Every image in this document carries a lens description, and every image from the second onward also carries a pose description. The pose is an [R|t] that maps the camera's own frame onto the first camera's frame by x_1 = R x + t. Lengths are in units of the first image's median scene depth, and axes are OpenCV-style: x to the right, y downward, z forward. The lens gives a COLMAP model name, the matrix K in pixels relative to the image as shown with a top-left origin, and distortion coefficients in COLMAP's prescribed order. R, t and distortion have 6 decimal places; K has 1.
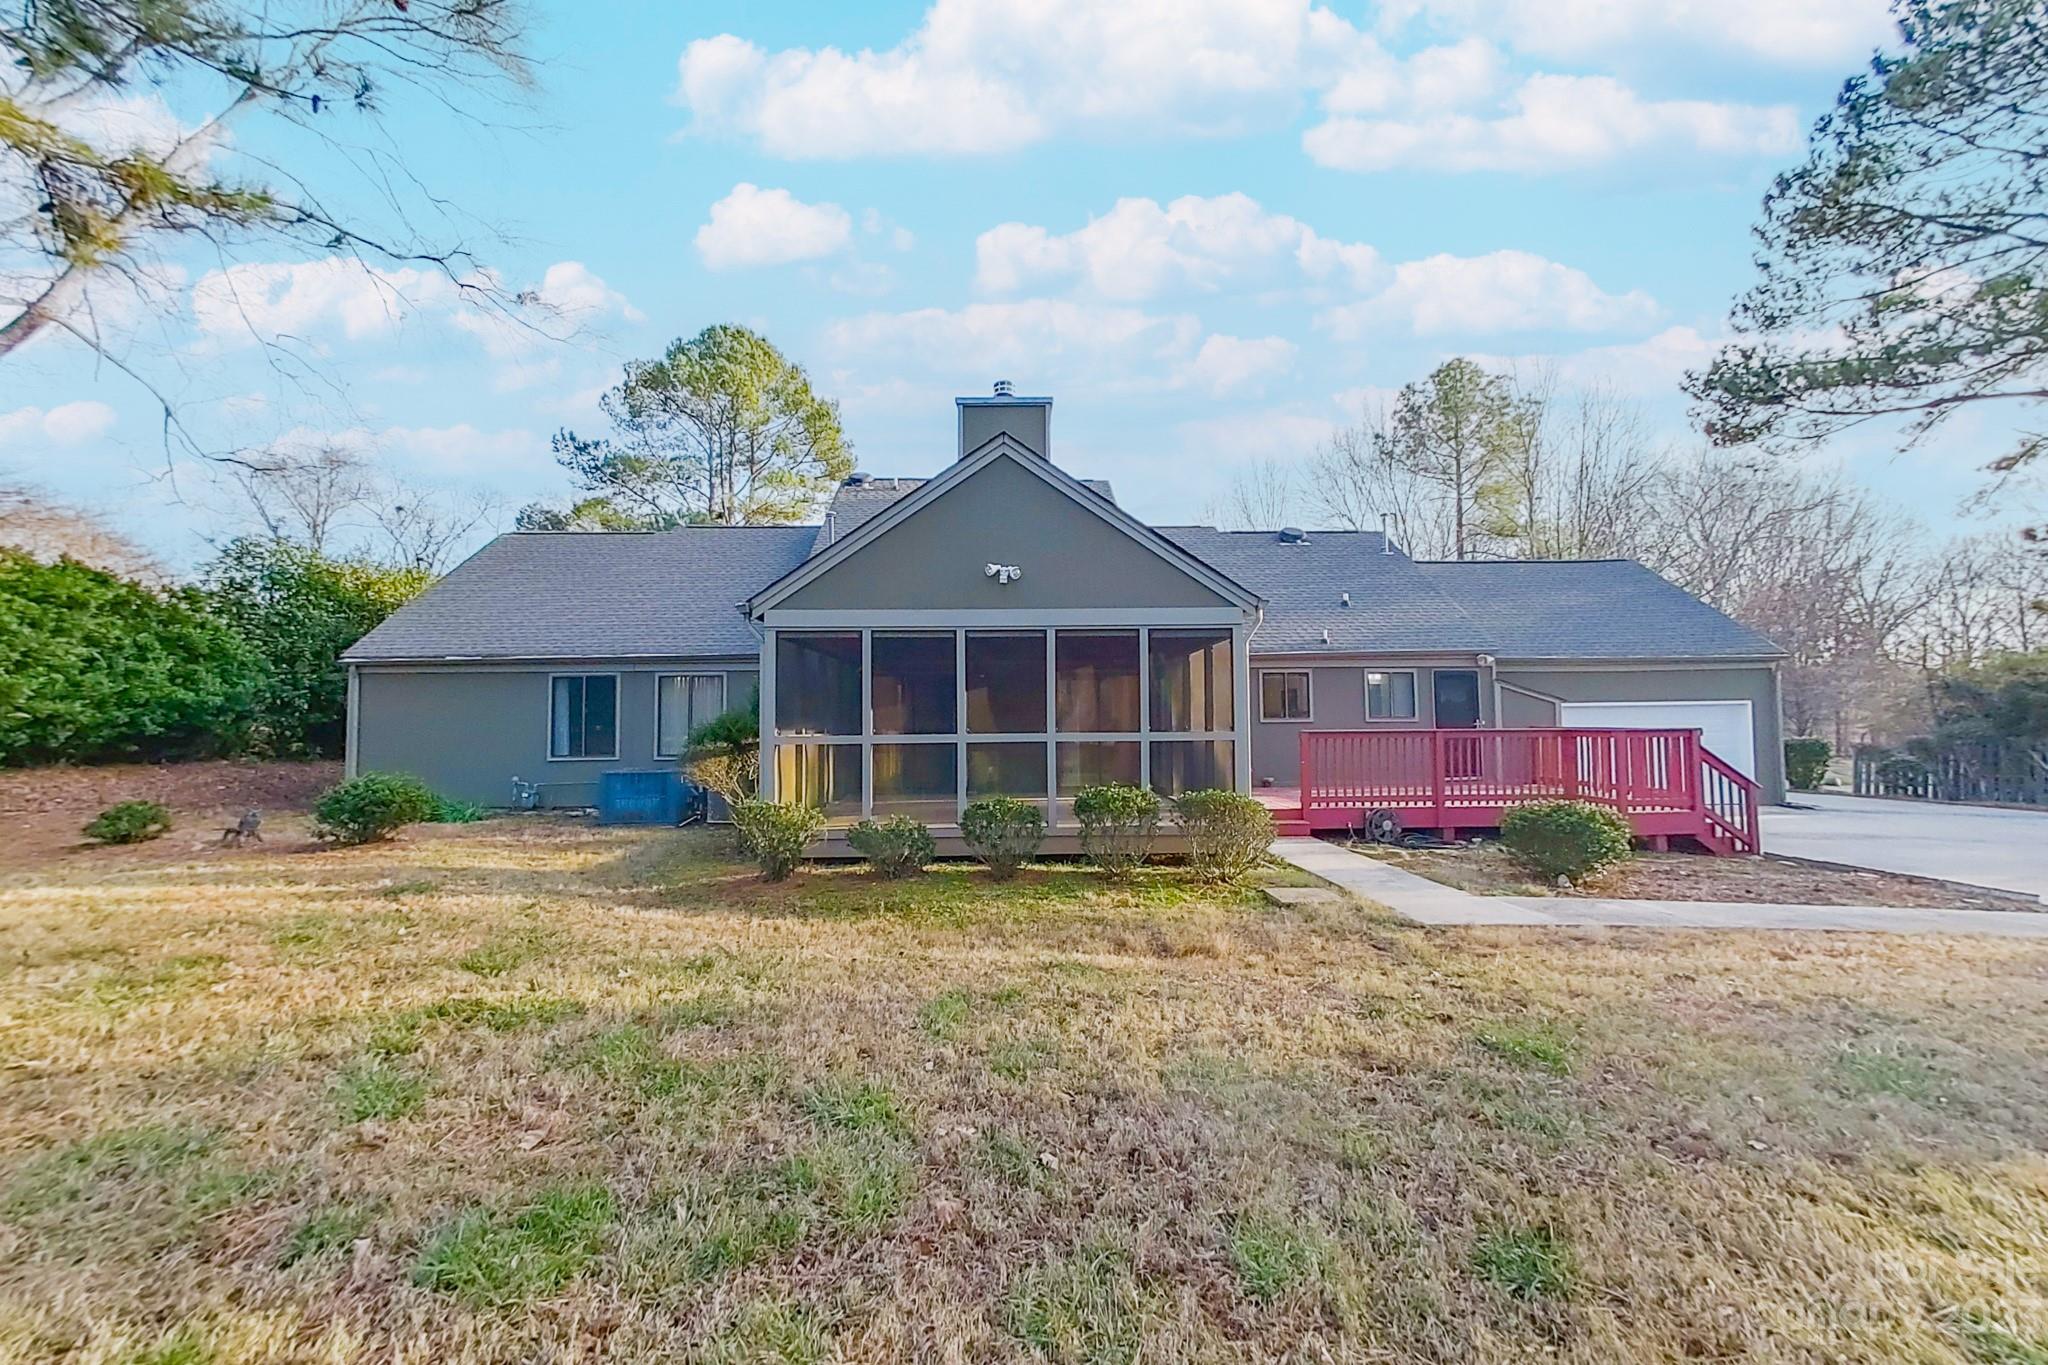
lens RADIAL K [[888.6, 0, 980.5], [0, 888.6, 691.8], [0, 0, 1]] dist [0.000196, 0.000117]
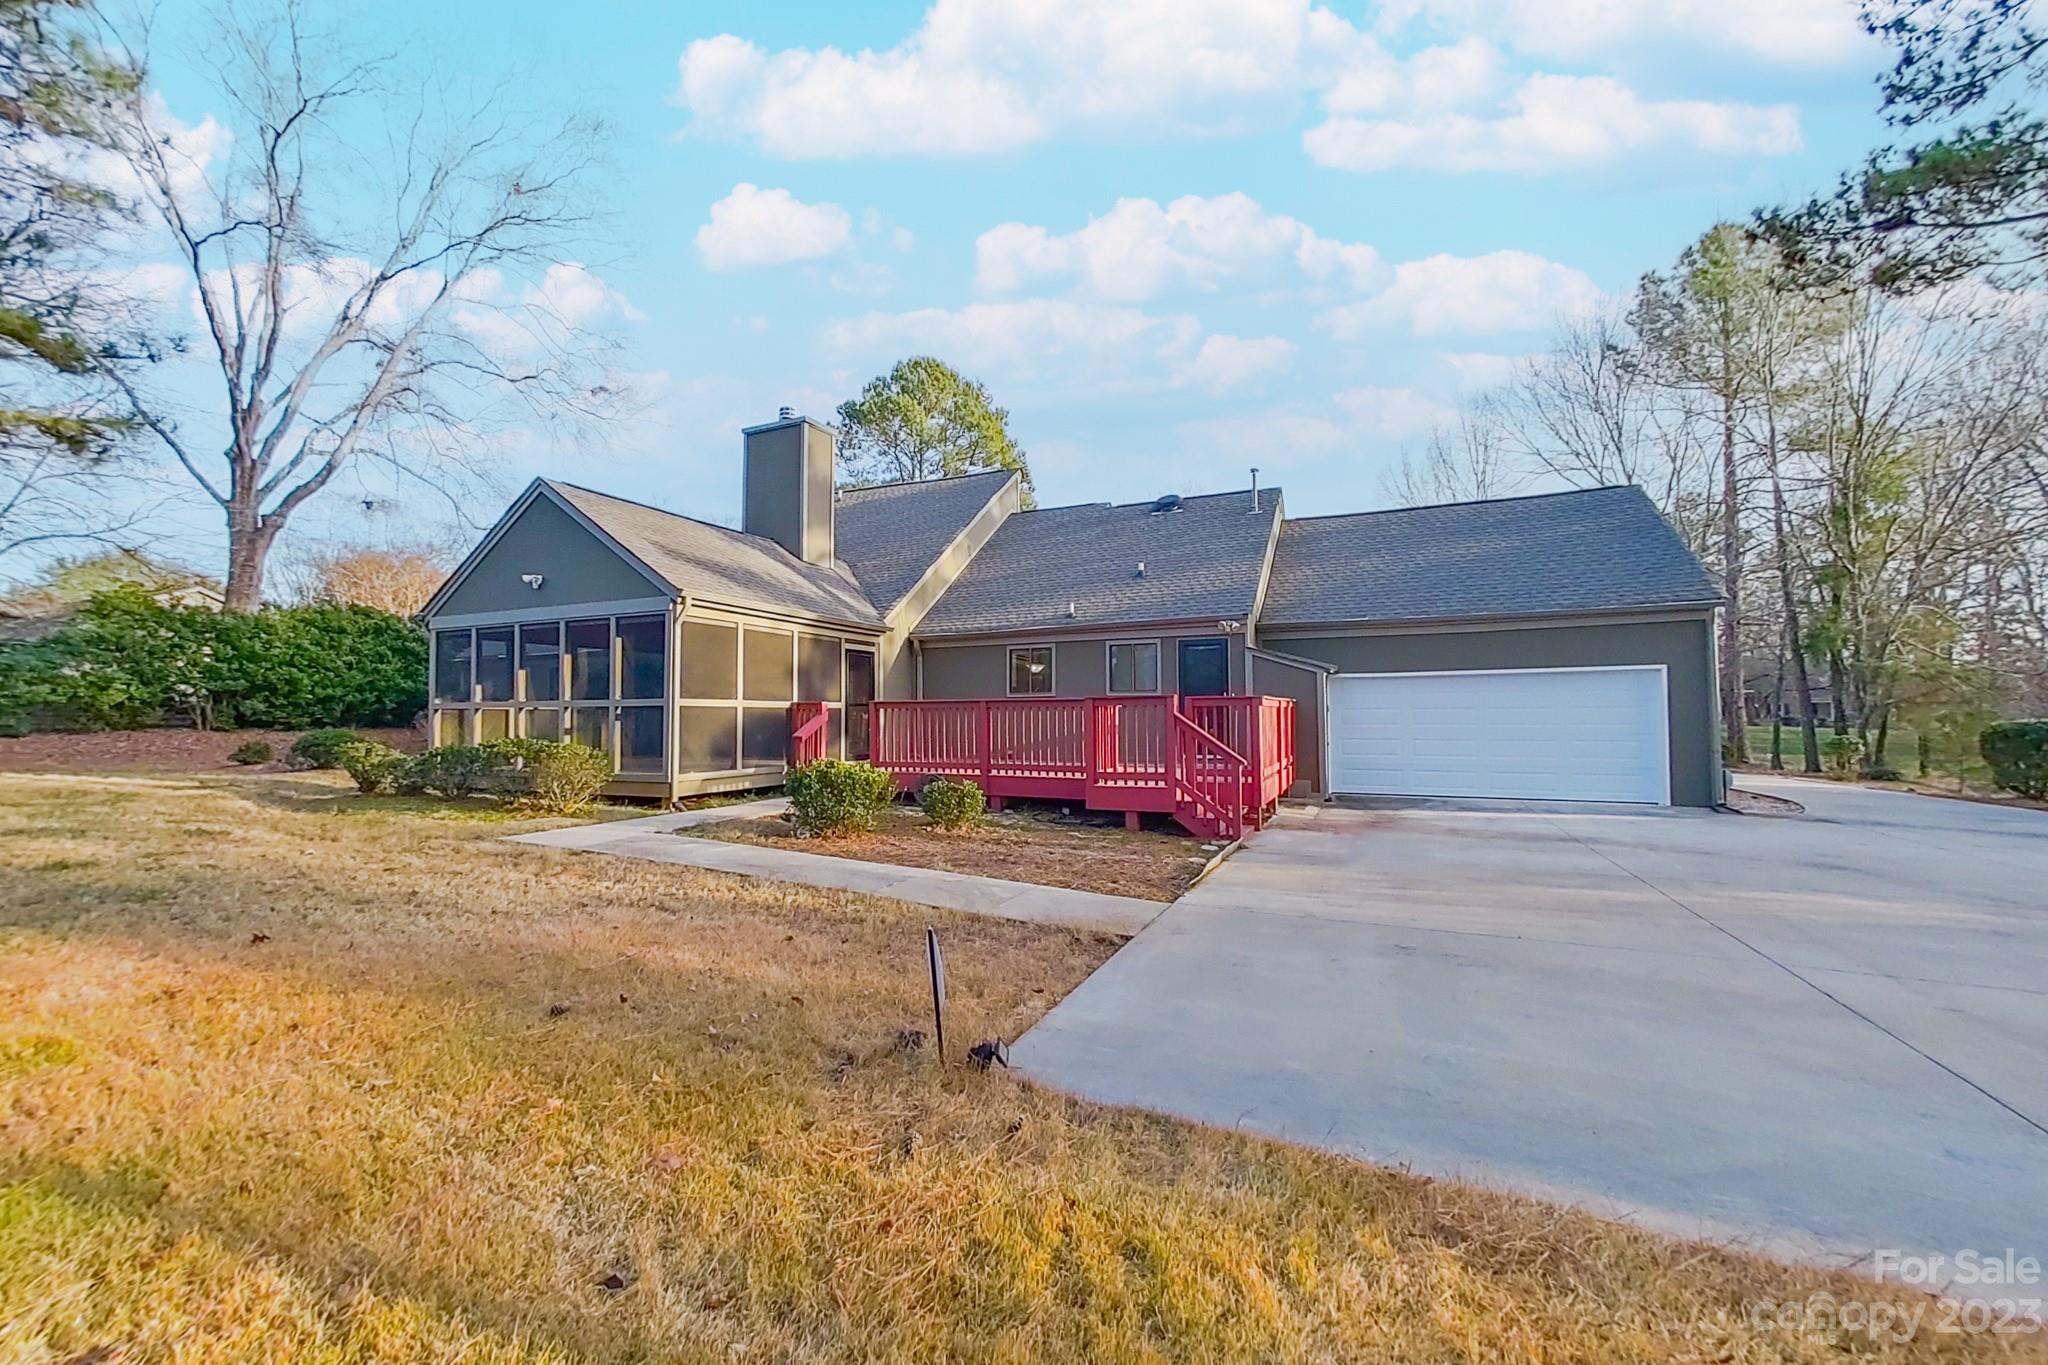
lens RADIAL K [[888.6, 0, 980.5], [0, 888.6, 691.8], [0, 0, 1]] dist [0.000196, 0.000117]
pose [[0.878635, -0.008895, -0.477411, 0.807949], [0.013441, 0.999891, 0.006108, 0.022061], [0.477305, -0.011784, 0.878659, 0.090672]]
